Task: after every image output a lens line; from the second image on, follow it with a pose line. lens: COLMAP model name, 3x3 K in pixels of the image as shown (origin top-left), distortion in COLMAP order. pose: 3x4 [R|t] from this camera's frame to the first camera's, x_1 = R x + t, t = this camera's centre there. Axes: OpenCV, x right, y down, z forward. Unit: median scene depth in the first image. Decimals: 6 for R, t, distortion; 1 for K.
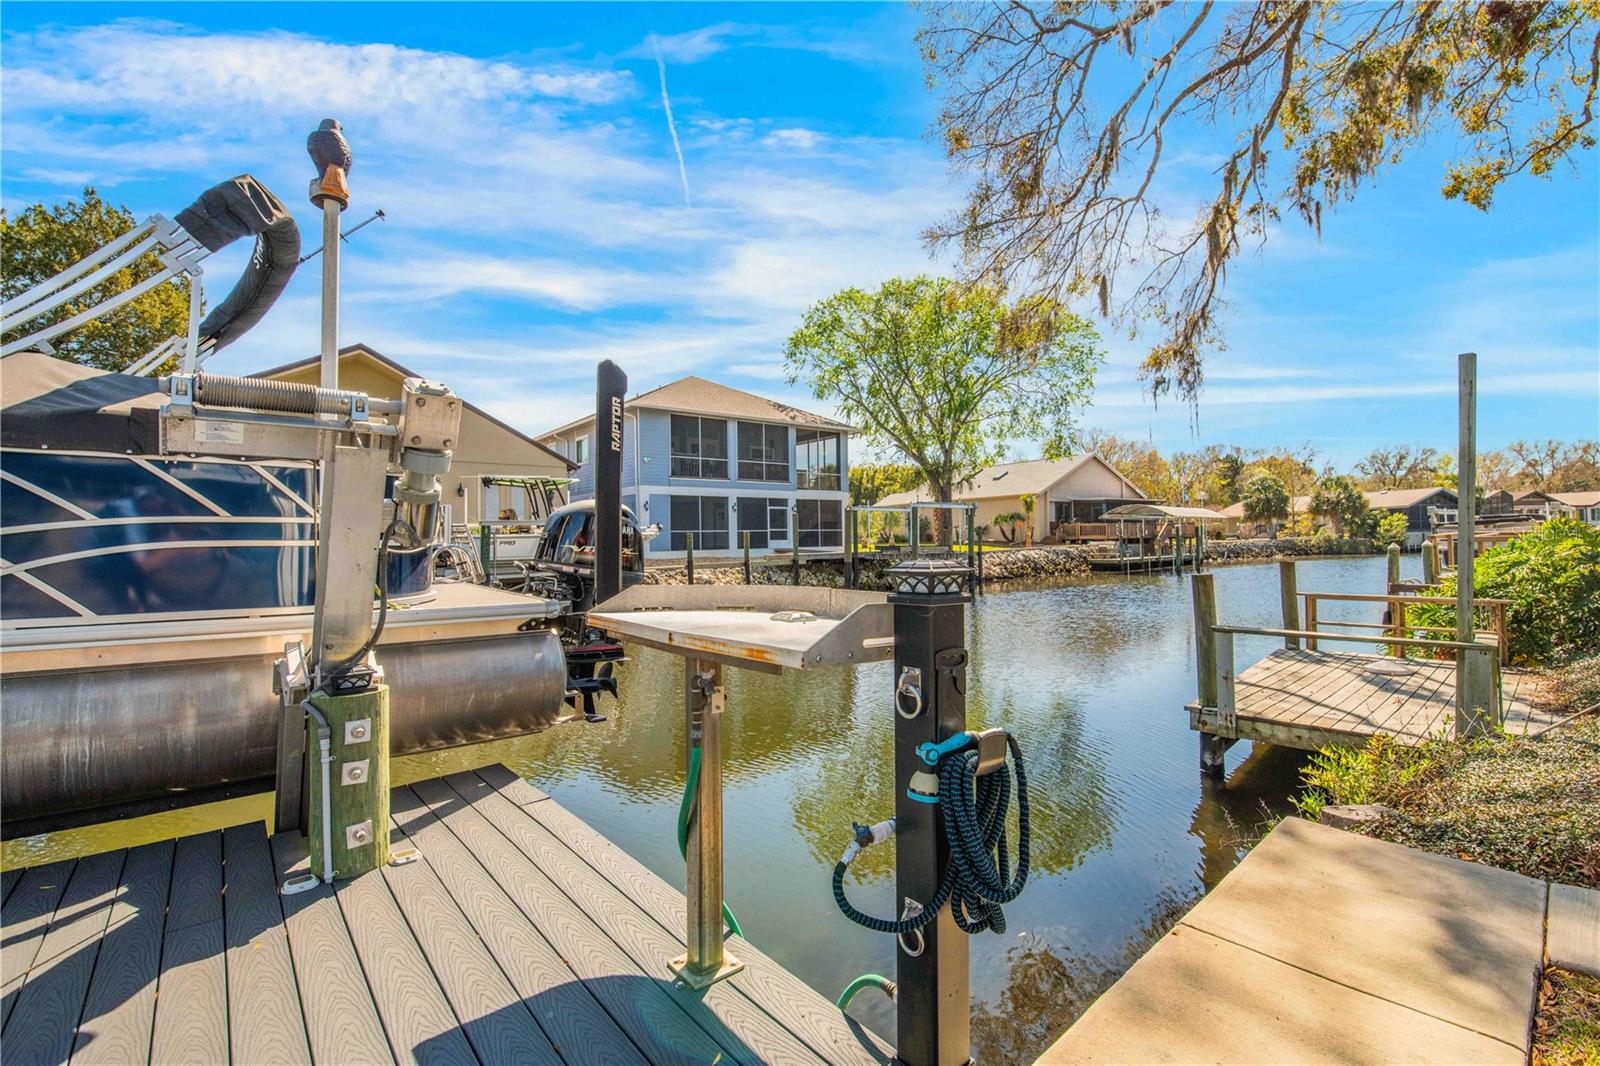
lens RADIAL K [[695.5, 0, 805.3], [0, 695.5, 524.1], [0, 0, 1]] dist [-0.000411, -0.009887]
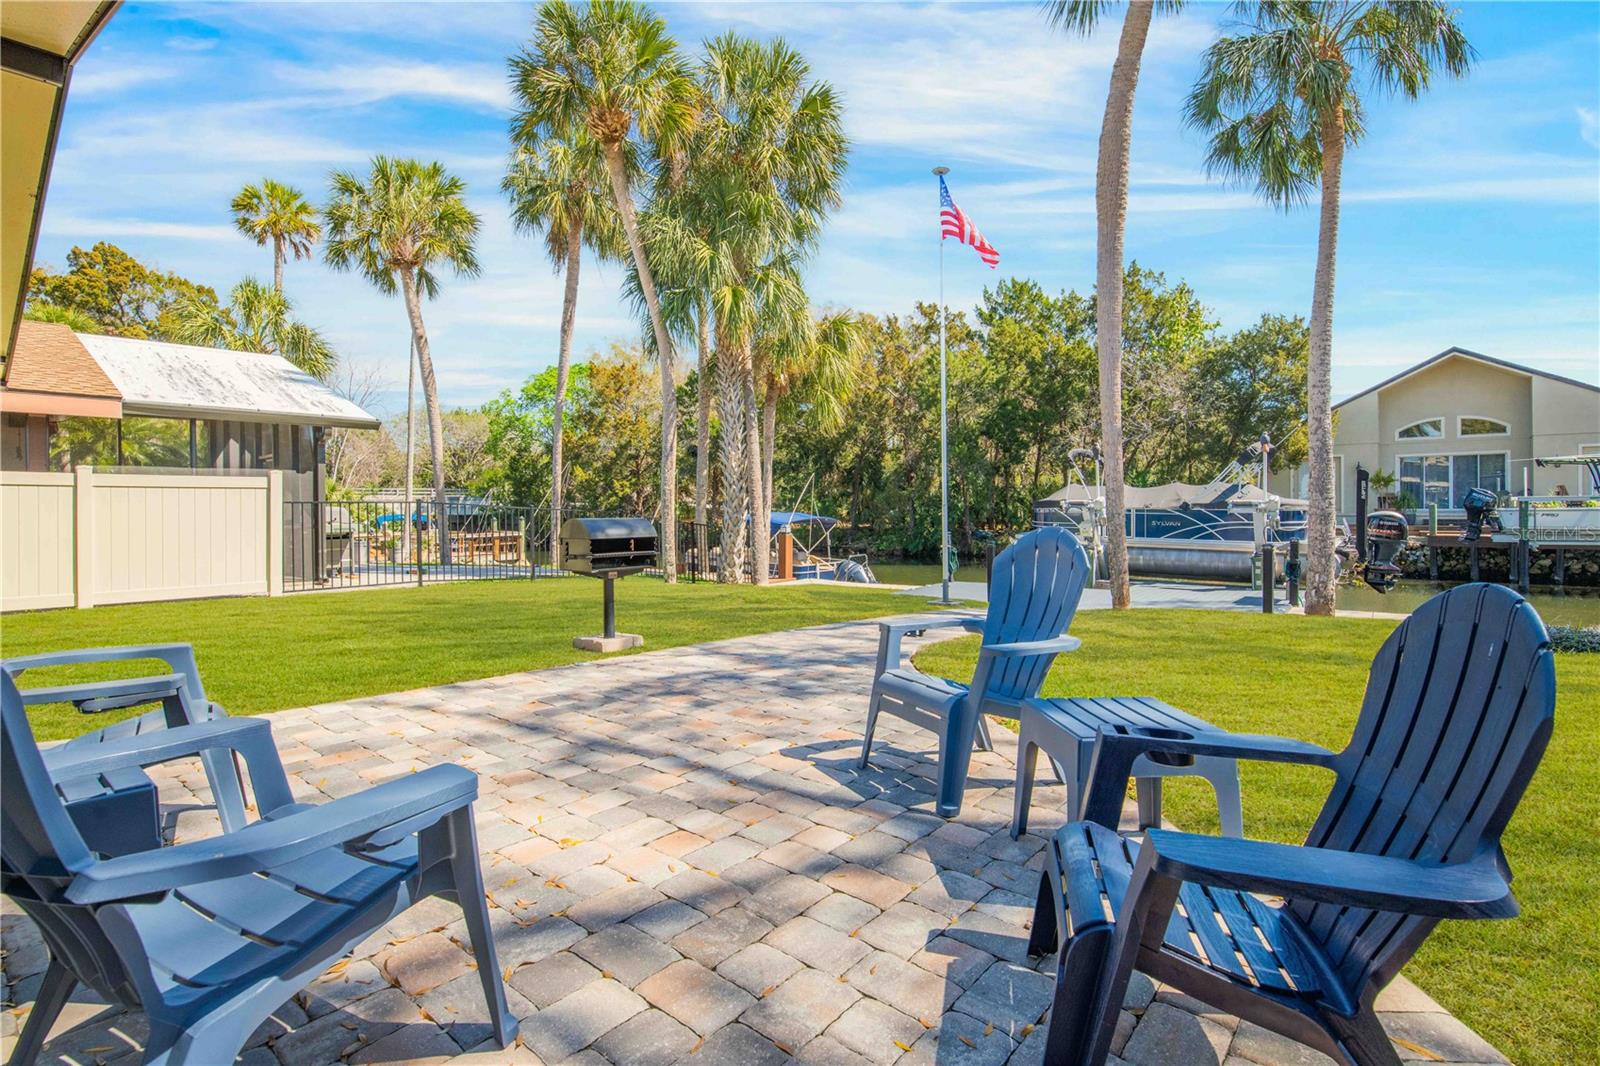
lens RADIAL K [[770.8, 0, 801.9], [0, 770.8, 499.4], [0, 0, 1]] dist [0.000012, -0.000050]
pose [[0.148274, 0.006663, -0.988924, 0.371034], [0.028807, 0.999524, 0.011054, -0.029101], [0.988527, -0.030127, 0.148012, -0.262830]]
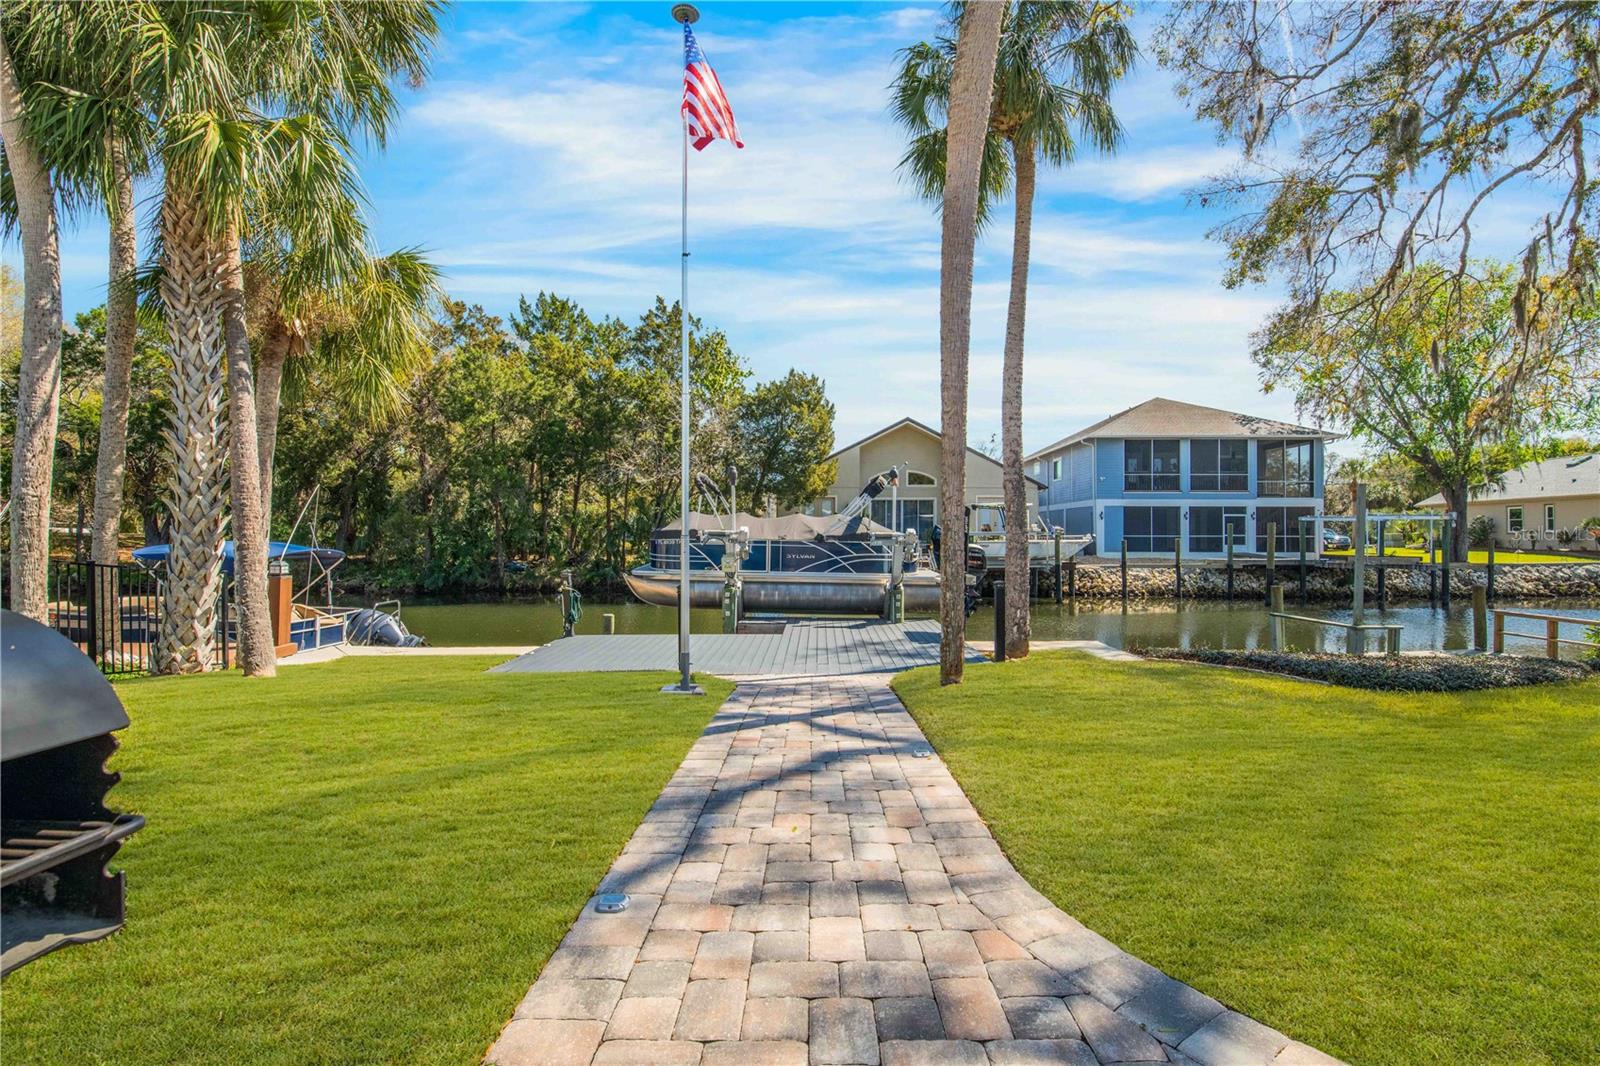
lens RADIAL K [[695.5, 0, 805.3], [0, 695.5, 524.1], [0, 0, 1]] dist [-0.000411, -0.009887]
pose [[0.749672, 0.009517, -0.661741, 0.185589], [0.000023, 0.999896, 0.014406, -0.026842], [0.661809, -0.010815, 0.749594, -0.274386]]
